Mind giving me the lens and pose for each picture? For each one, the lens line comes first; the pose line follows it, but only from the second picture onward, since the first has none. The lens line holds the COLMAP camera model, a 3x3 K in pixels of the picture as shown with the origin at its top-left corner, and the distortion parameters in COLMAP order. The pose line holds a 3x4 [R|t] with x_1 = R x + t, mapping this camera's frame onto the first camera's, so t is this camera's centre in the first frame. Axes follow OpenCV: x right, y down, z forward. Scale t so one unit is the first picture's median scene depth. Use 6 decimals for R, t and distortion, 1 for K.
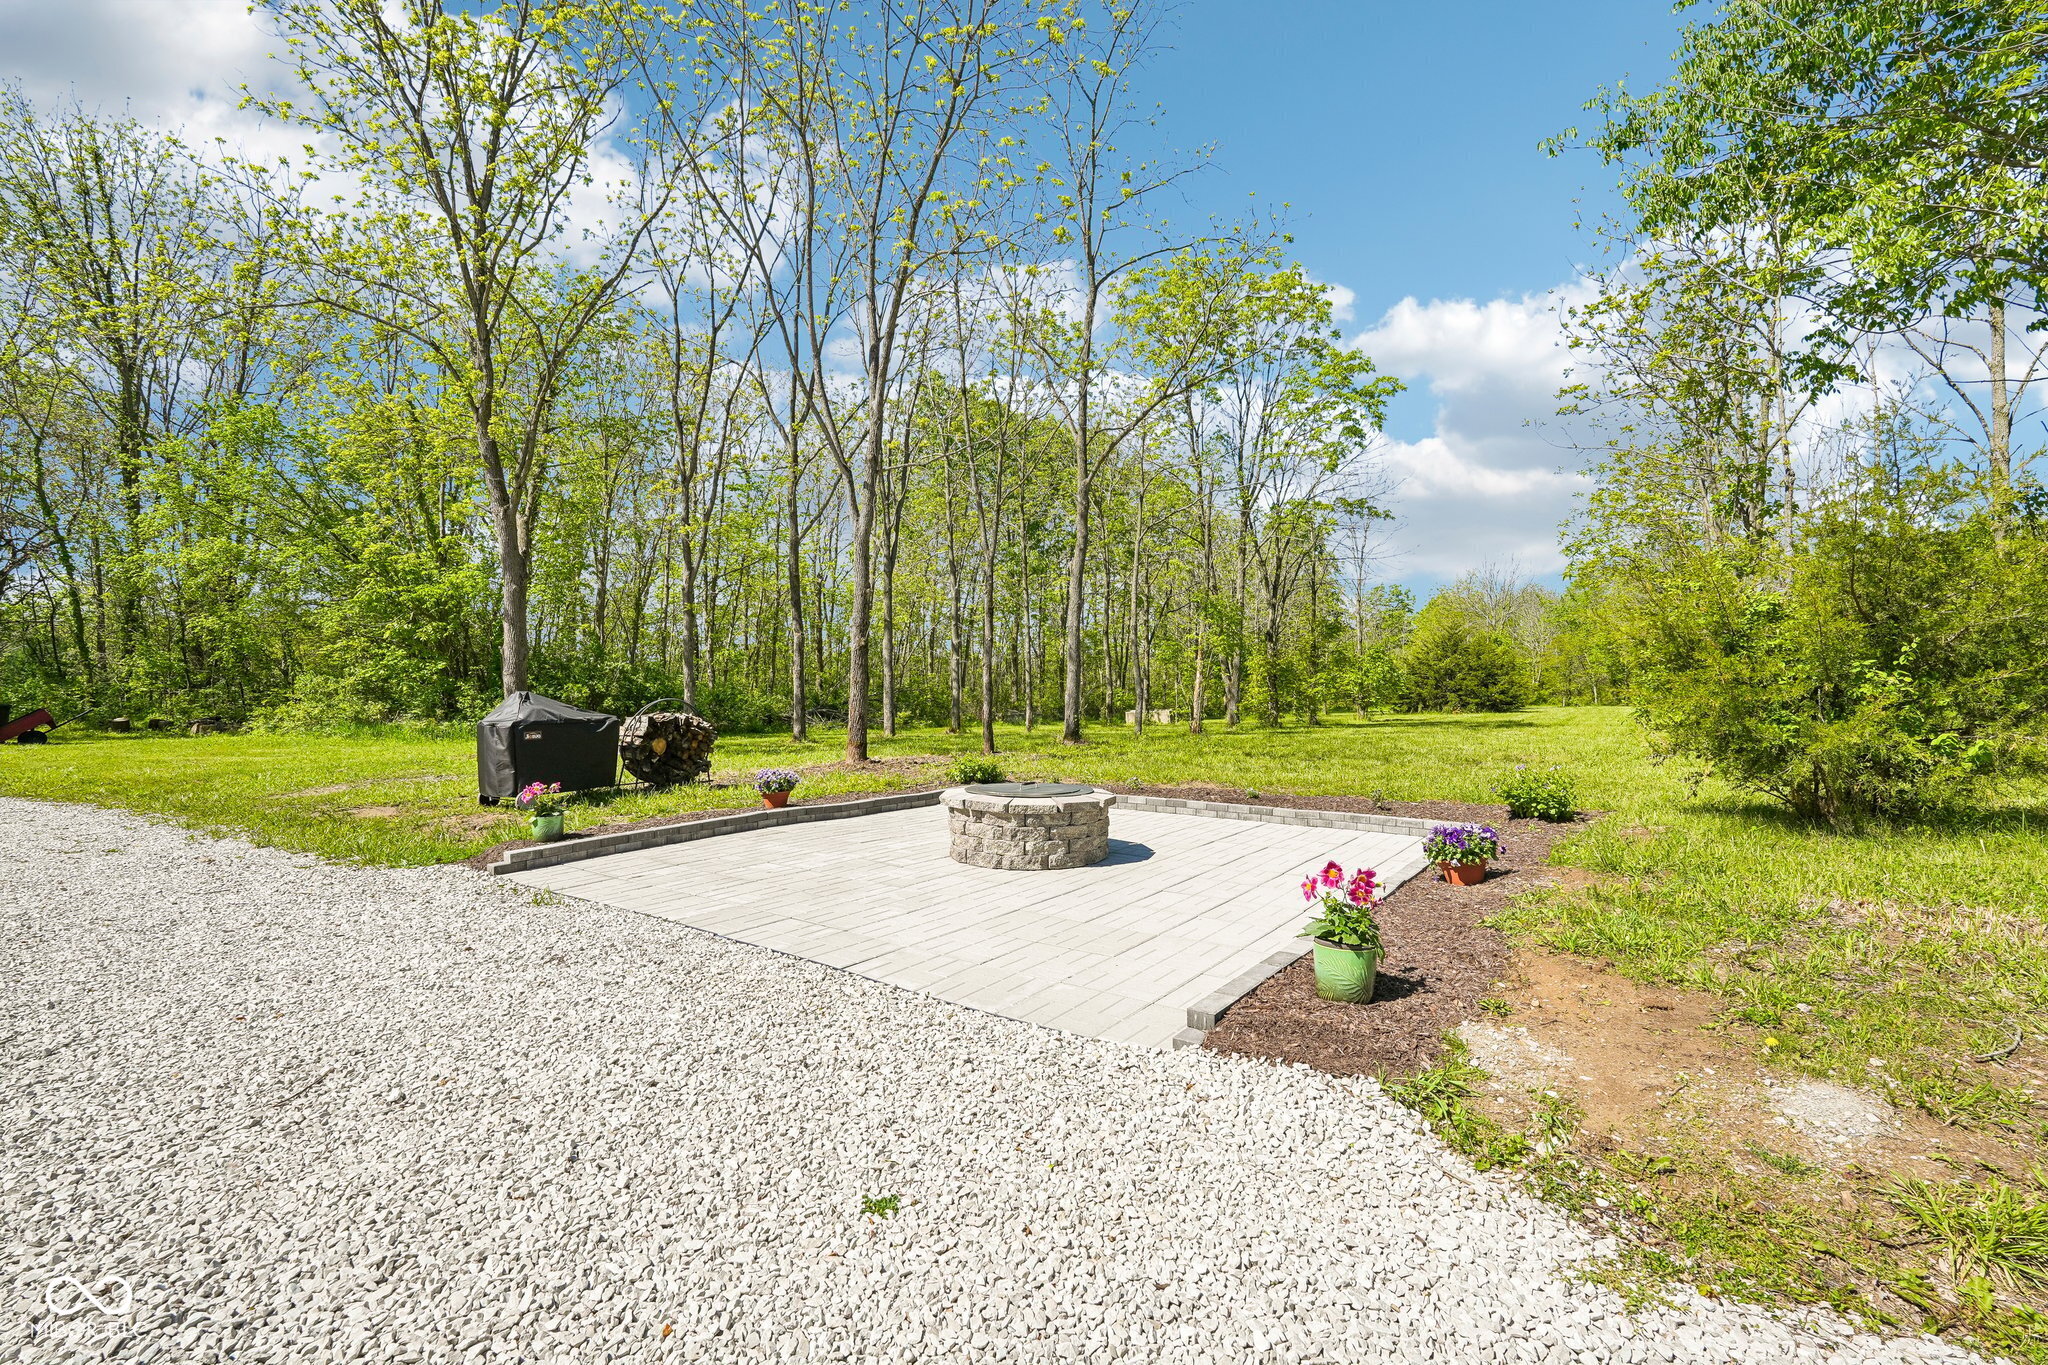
lens RADIAL K [[892.5, 0, 1024.0], [0, 892.5, 682.5], [0, 0, 1]] dist [-0.013606, 0.005846]
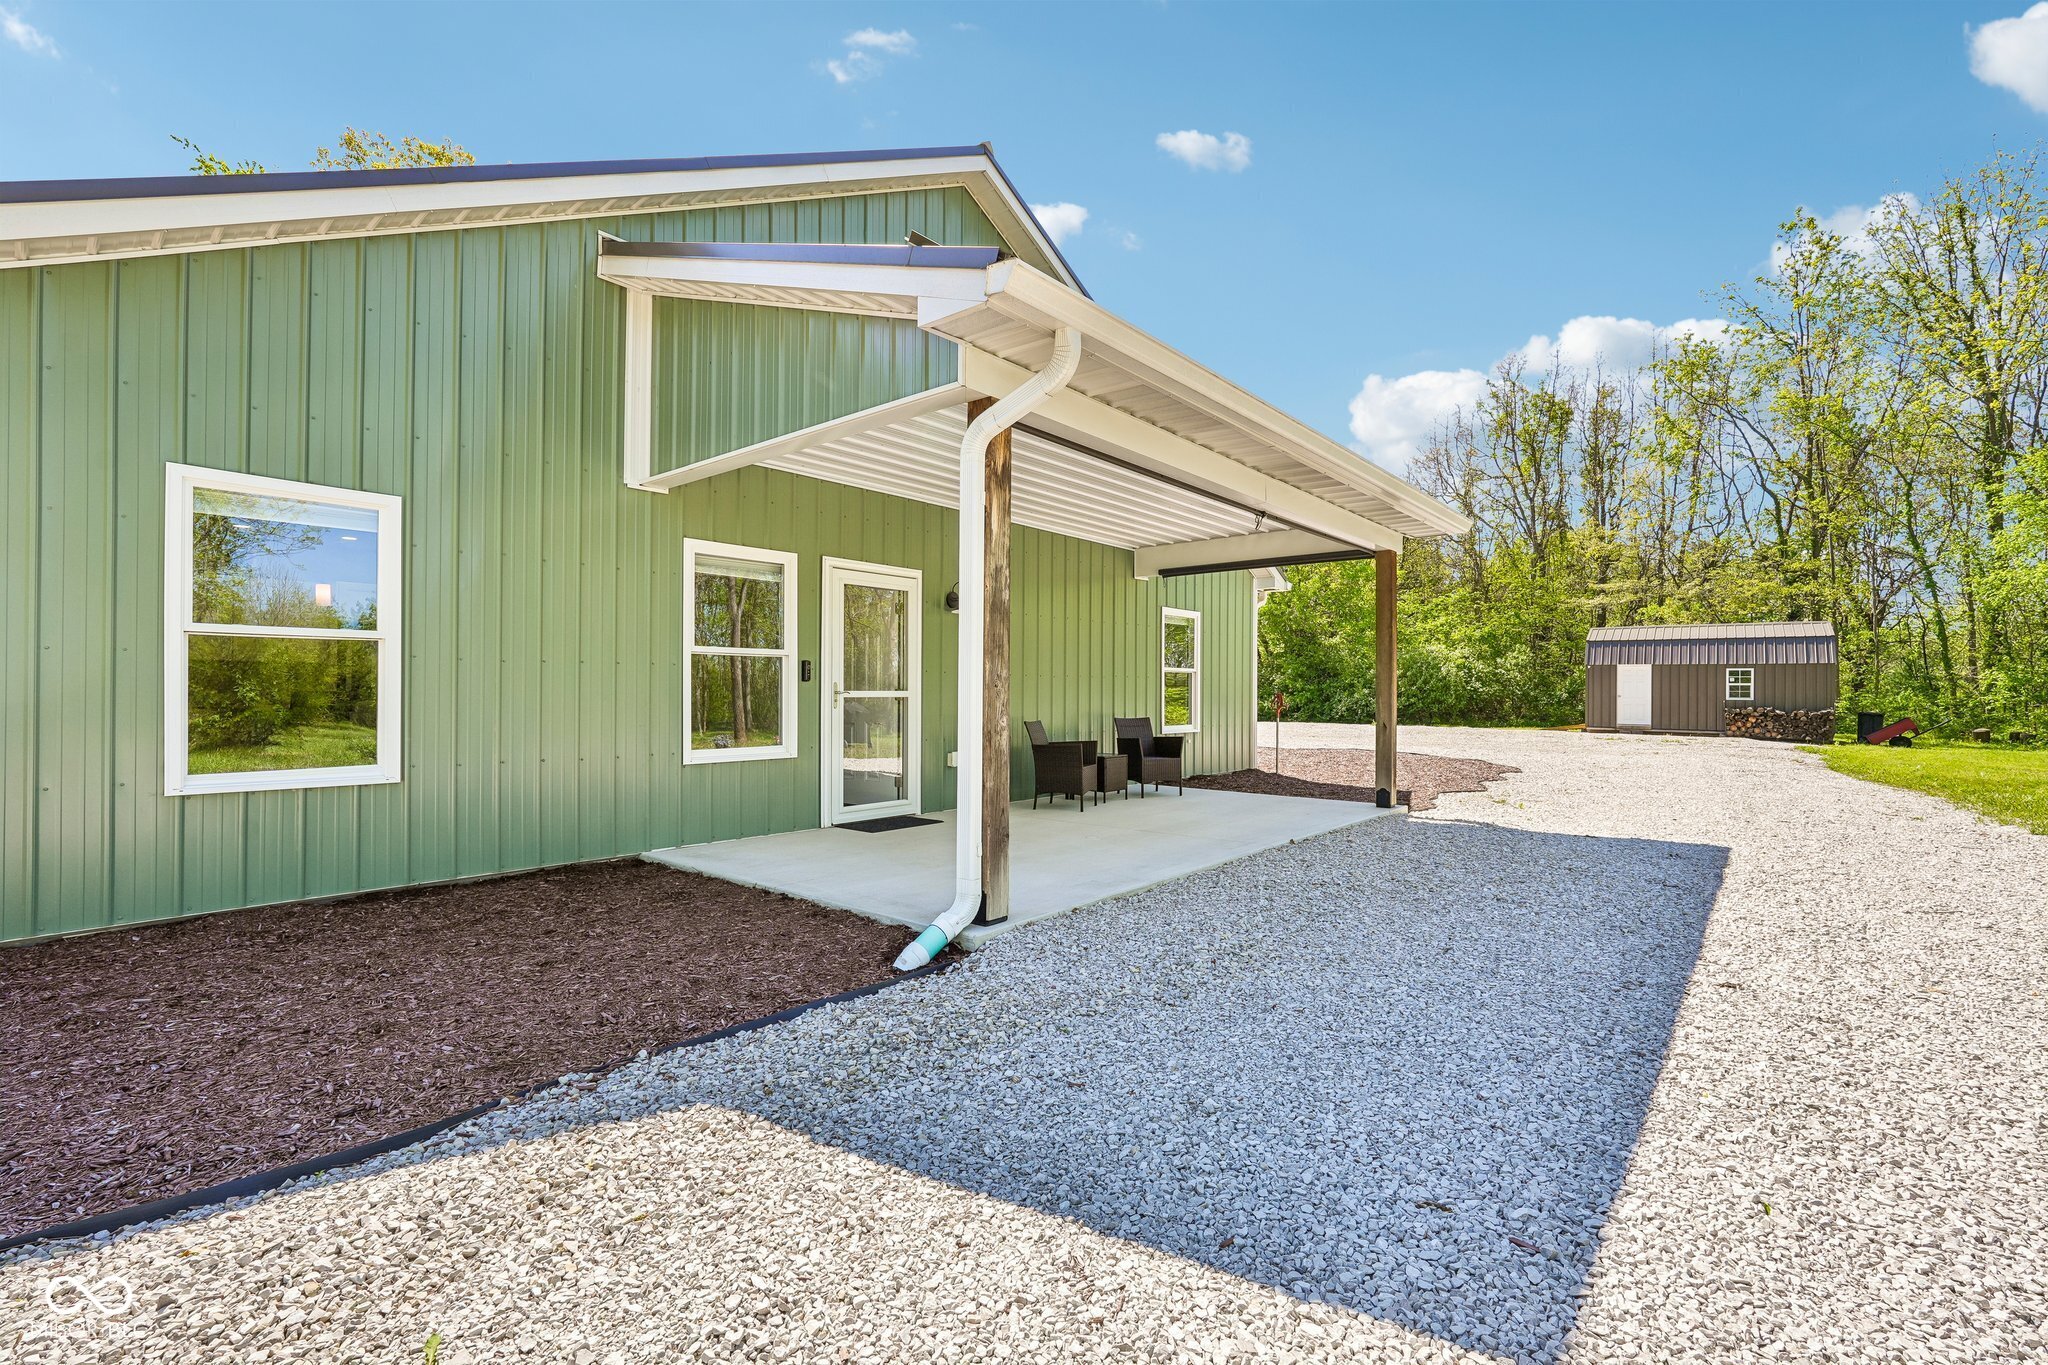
lens RADIAL K [[904.5, 0, 1024.0], [0, 904.5, 682.5], [0, 0, 1]] dist [-0.002297, -0.000577]
pose [[-0.061178, -0.013885, -0.998030, 0.171562], [-0.003478, 0.999900, -0.013698, 0.004073], [0.998121, 0.002633, -0.061220, -0.104818]]
